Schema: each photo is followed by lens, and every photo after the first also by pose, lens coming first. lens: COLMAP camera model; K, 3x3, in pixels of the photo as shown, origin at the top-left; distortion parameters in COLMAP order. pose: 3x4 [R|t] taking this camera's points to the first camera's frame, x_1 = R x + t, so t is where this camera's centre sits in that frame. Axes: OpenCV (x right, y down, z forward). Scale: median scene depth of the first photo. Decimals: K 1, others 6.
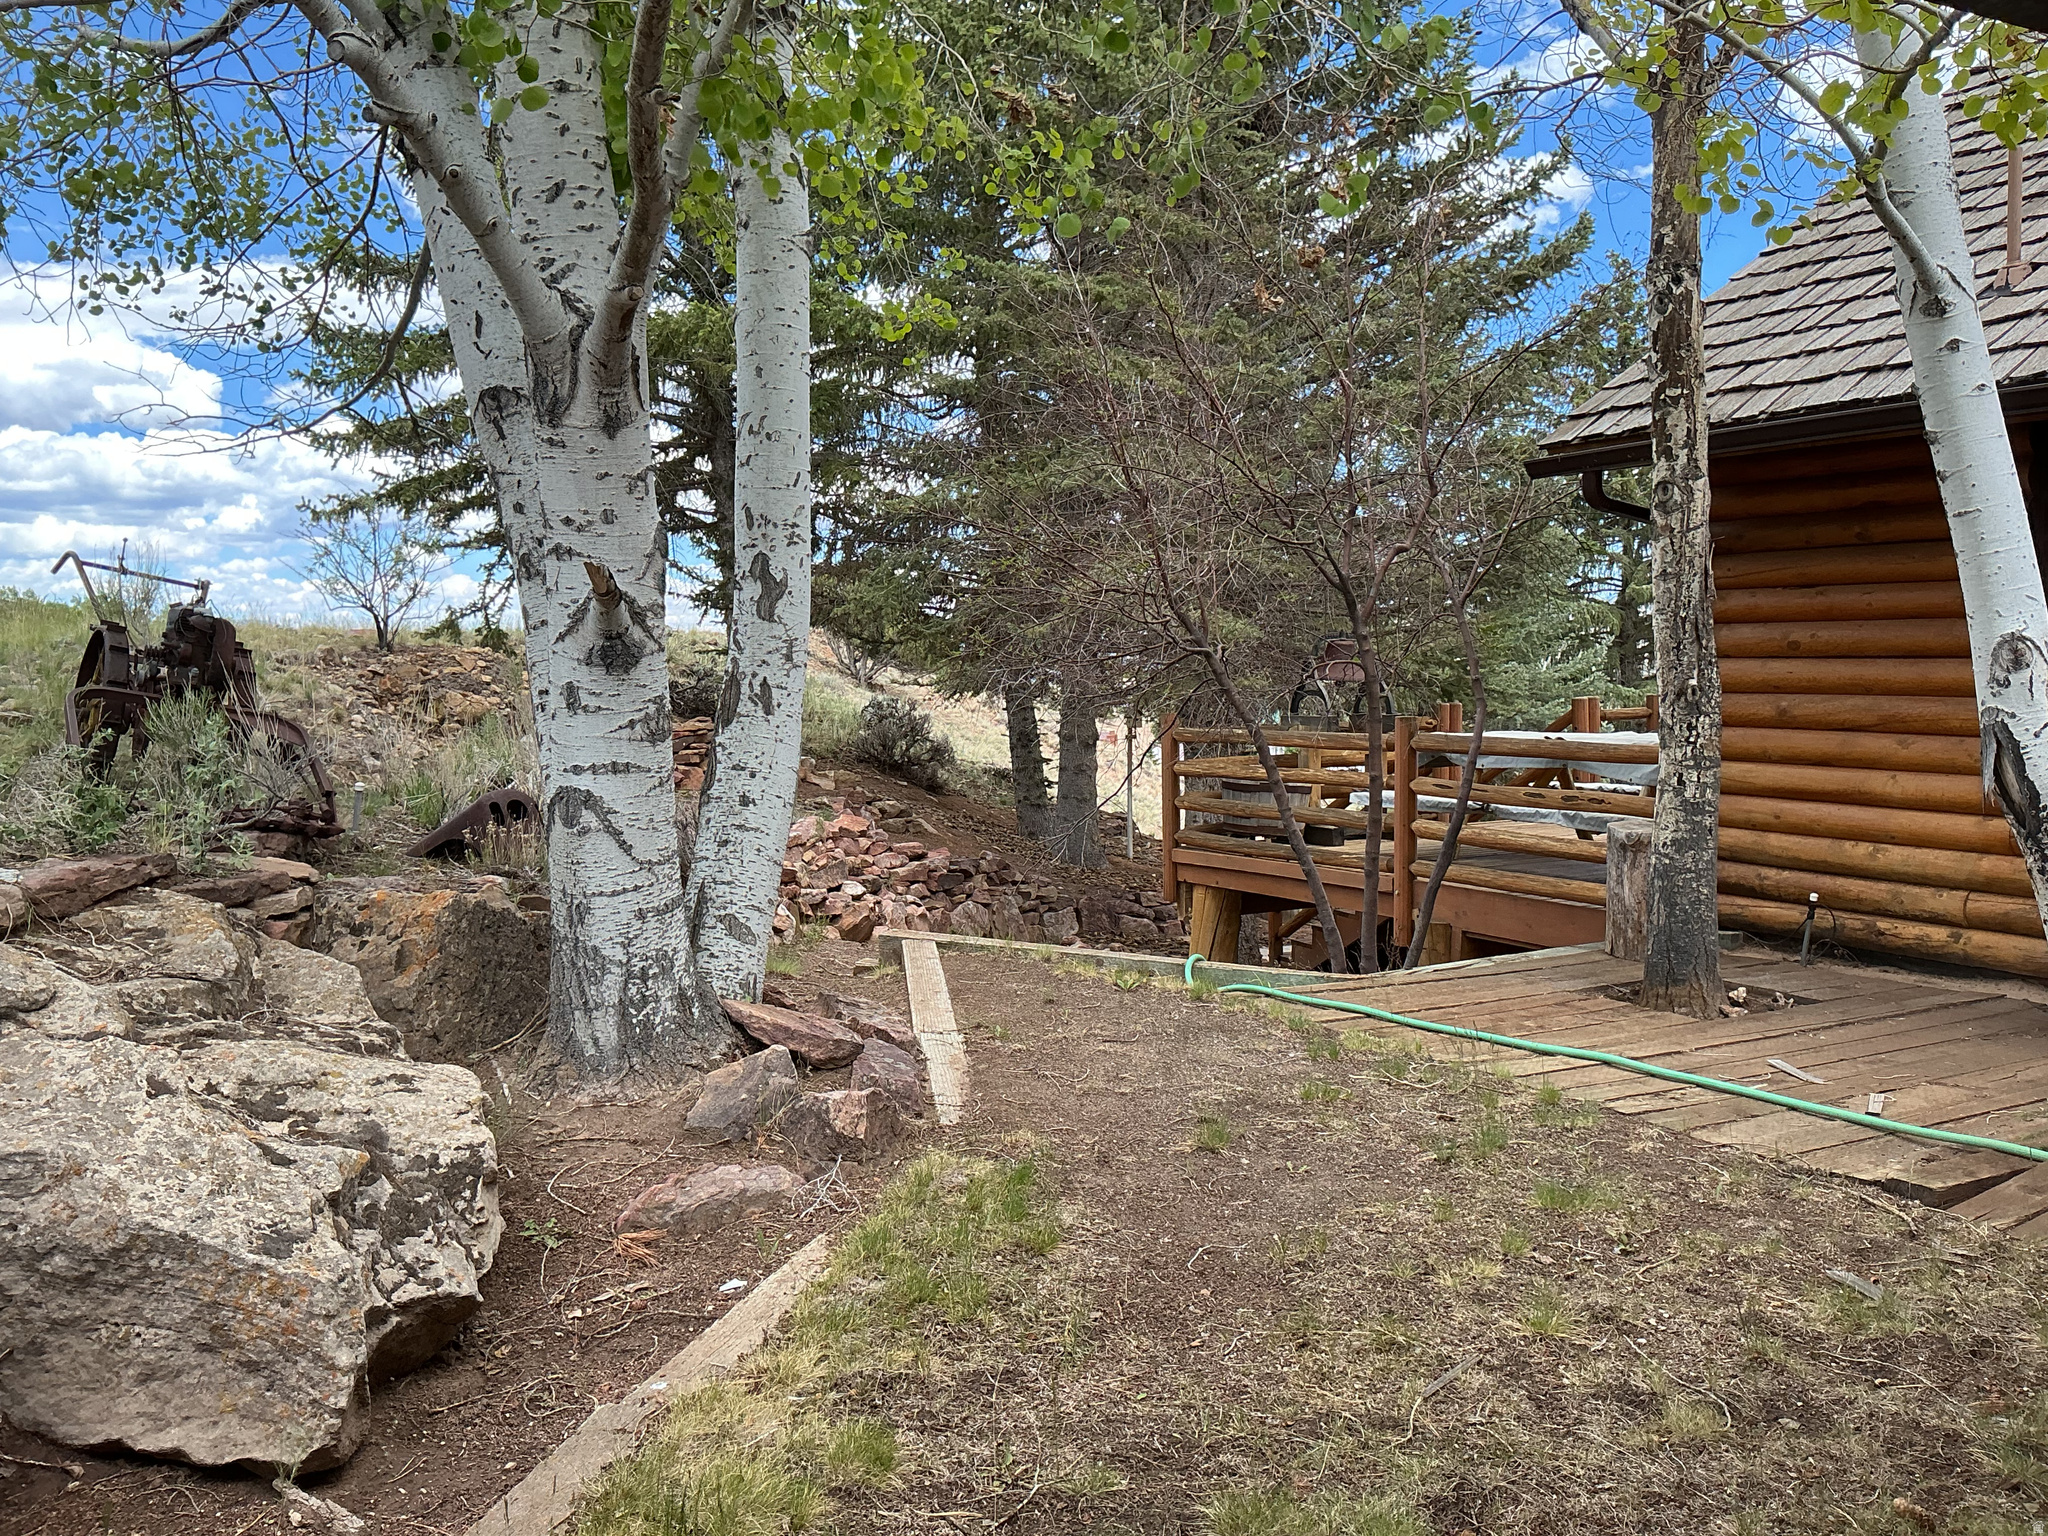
lens RADIAL K [[1740.6, 0, 1028.0], [0, 1740.6, 758.3], [0, 0, 1]] dist [0.037554, -0.007269]
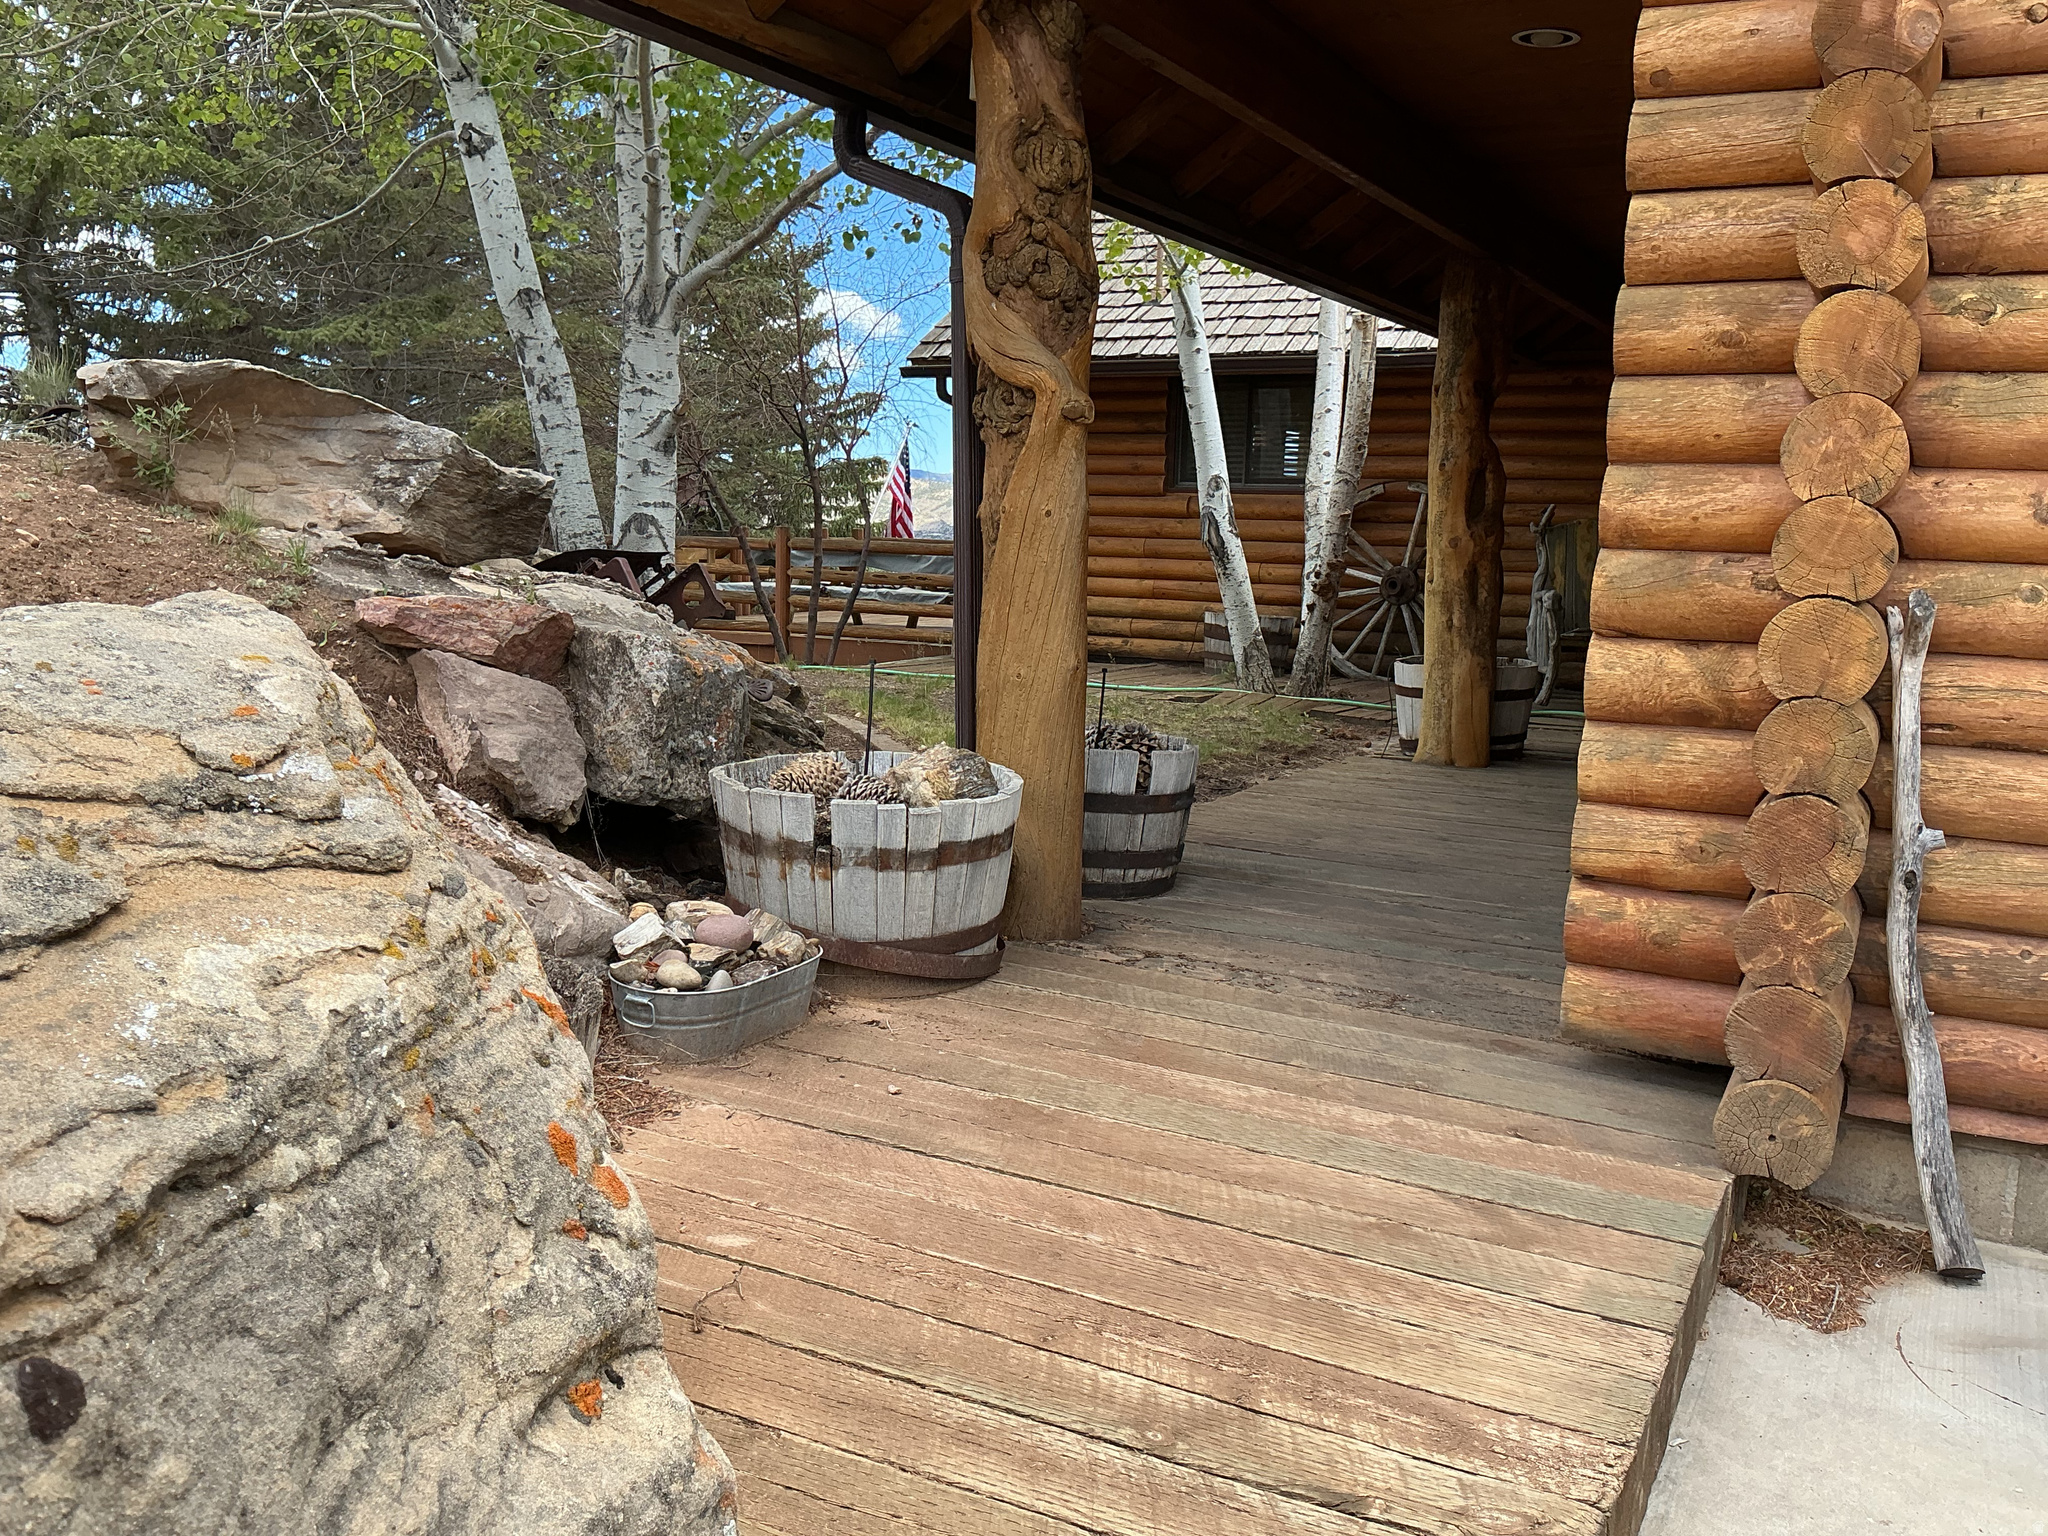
lens RADIAL K [[1740.6, 0, 1016.6], [0, 1740.6, 769.7], [0, 0, 1]] dist [0.037554, -0.007269]
pose [[0.845600, -0.034489, 0.532702, -0.955579], [-0.010395, 0.996658, 0.081029, 0.139554], [-0.533716, -0.074055, 0.842415, -0.890440]]
